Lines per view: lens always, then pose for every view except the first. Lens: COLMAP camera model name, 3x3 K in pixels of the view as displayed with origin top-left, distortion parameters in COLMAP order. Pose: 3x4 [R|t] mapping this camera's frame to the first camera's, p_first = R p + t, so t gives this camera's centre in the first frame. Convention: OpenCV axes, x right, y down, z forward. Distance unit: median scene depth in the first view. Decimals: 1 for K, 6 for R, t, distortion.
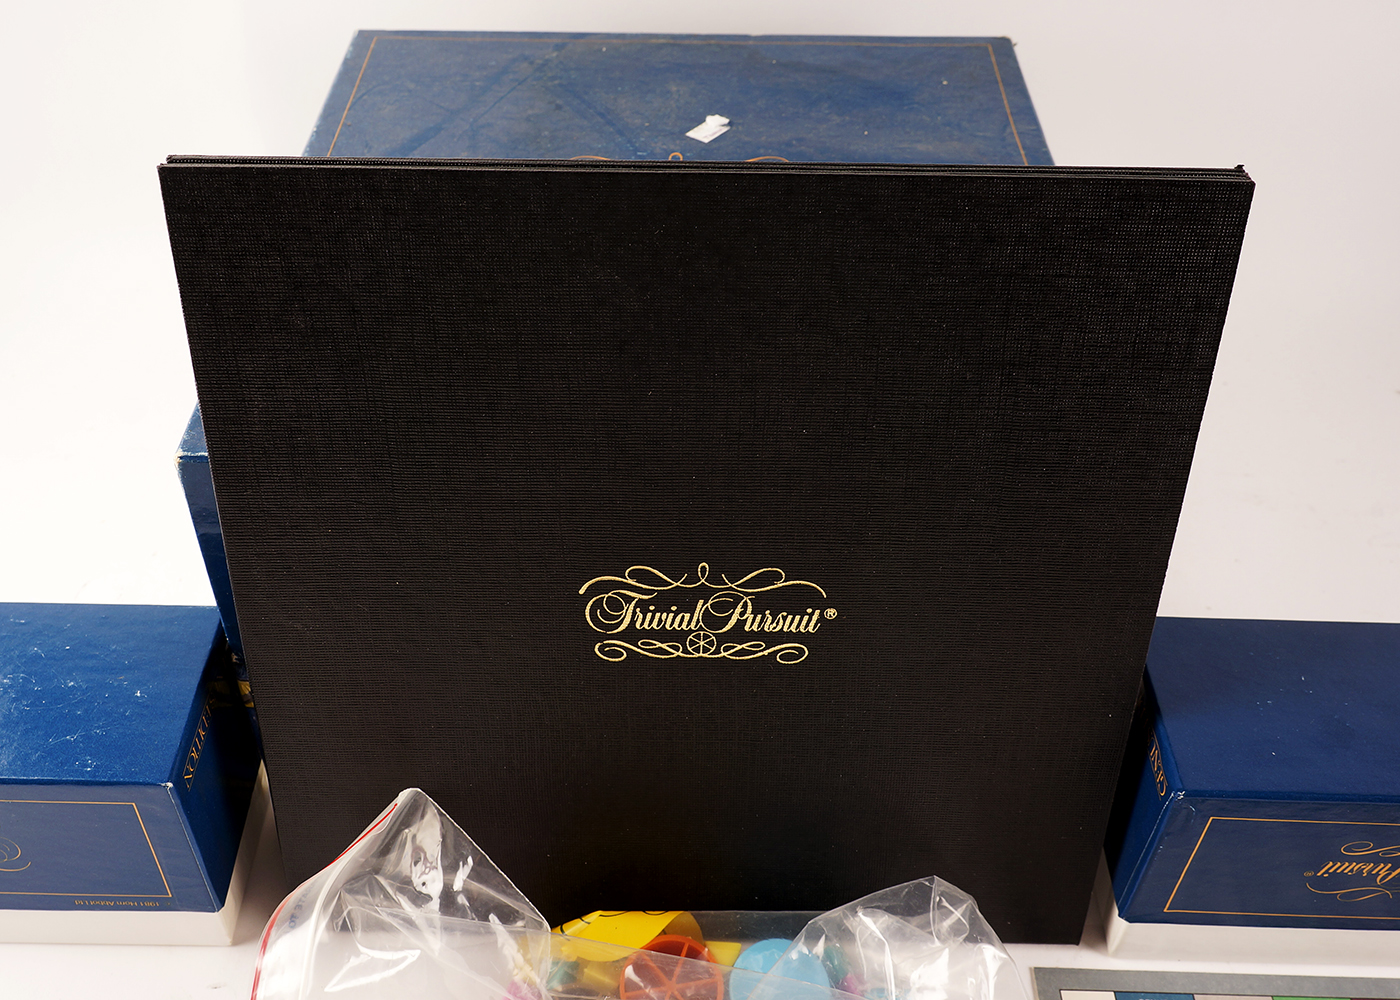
lens RADIAL K [[1360.2, 0, 674.7], [0, 1360.2, 525.2], [0, 0, 1]] dist [-0.002371, -0.010405]
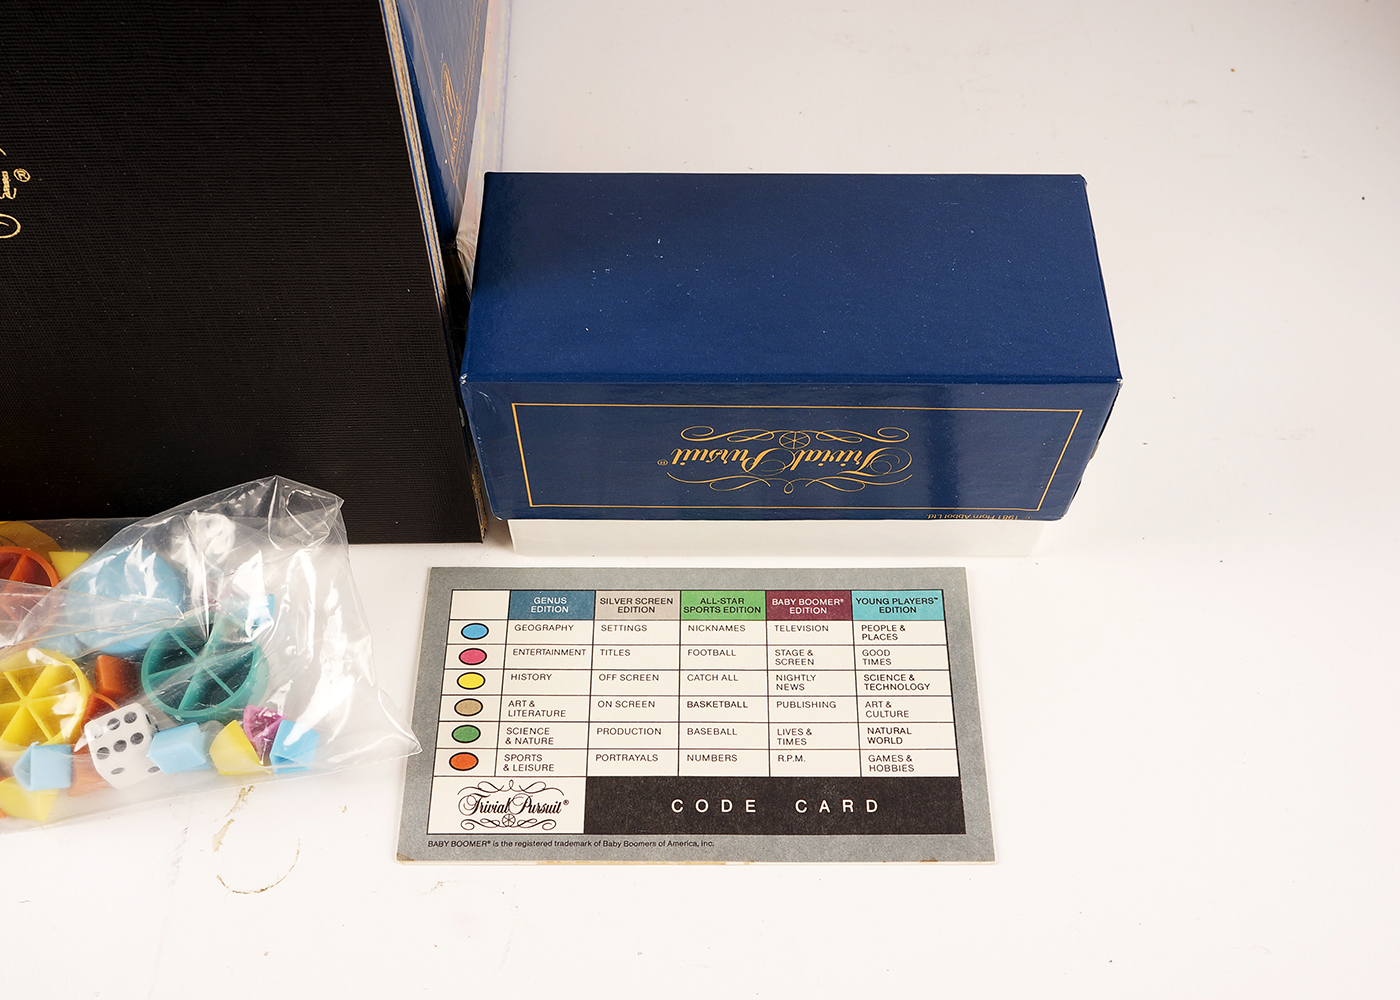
lens RADIAL K [[1357.3, 0, 723.6], [0, 1357.3, 516.5], [0, 0, 1]] dist [-0.000777, -0.011751]
pose [[0.999505, -0.028778, 0.012682, 0.502624], [0.023997, 0.958561, 0.283876, 0.038171], [-0.020326, -0.283431, 0.958777, 0.133037]]
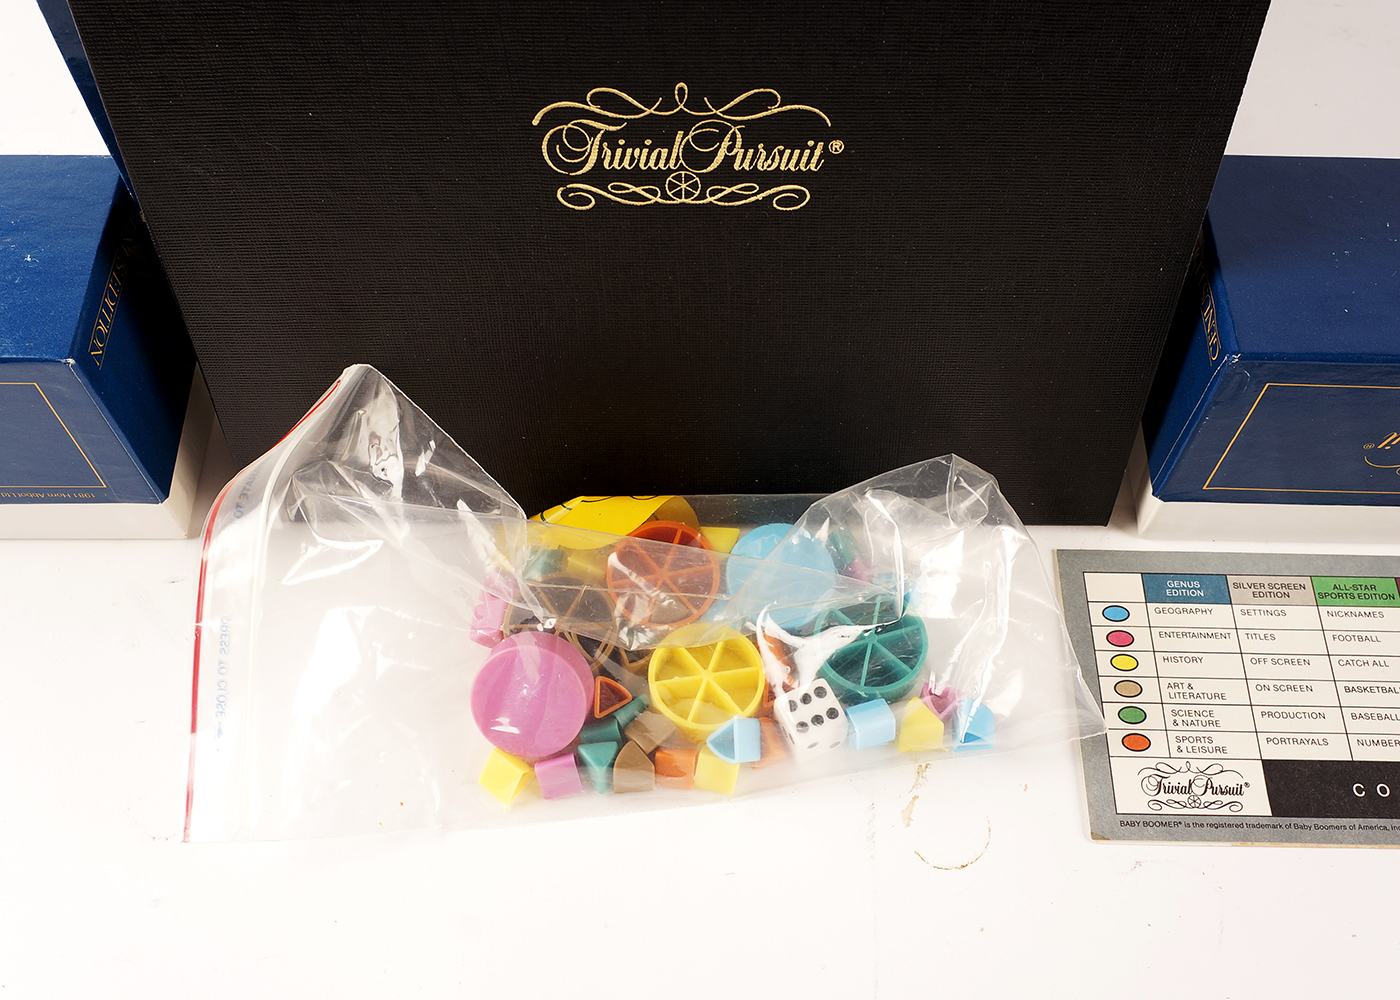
lens RADIAL K [[1357.3, 0, 723.6], [0, 1357.3, 516.5], [0, 0, 1]] dist [-0.000777, -0.011751]
pose [[0.999903, -0.013320, 0.004105, 0.037356], [0.011645, 0.960157, 0.279218, 0.047259], [-0.007661, -0.279144, 0.960219, 0.132878]]
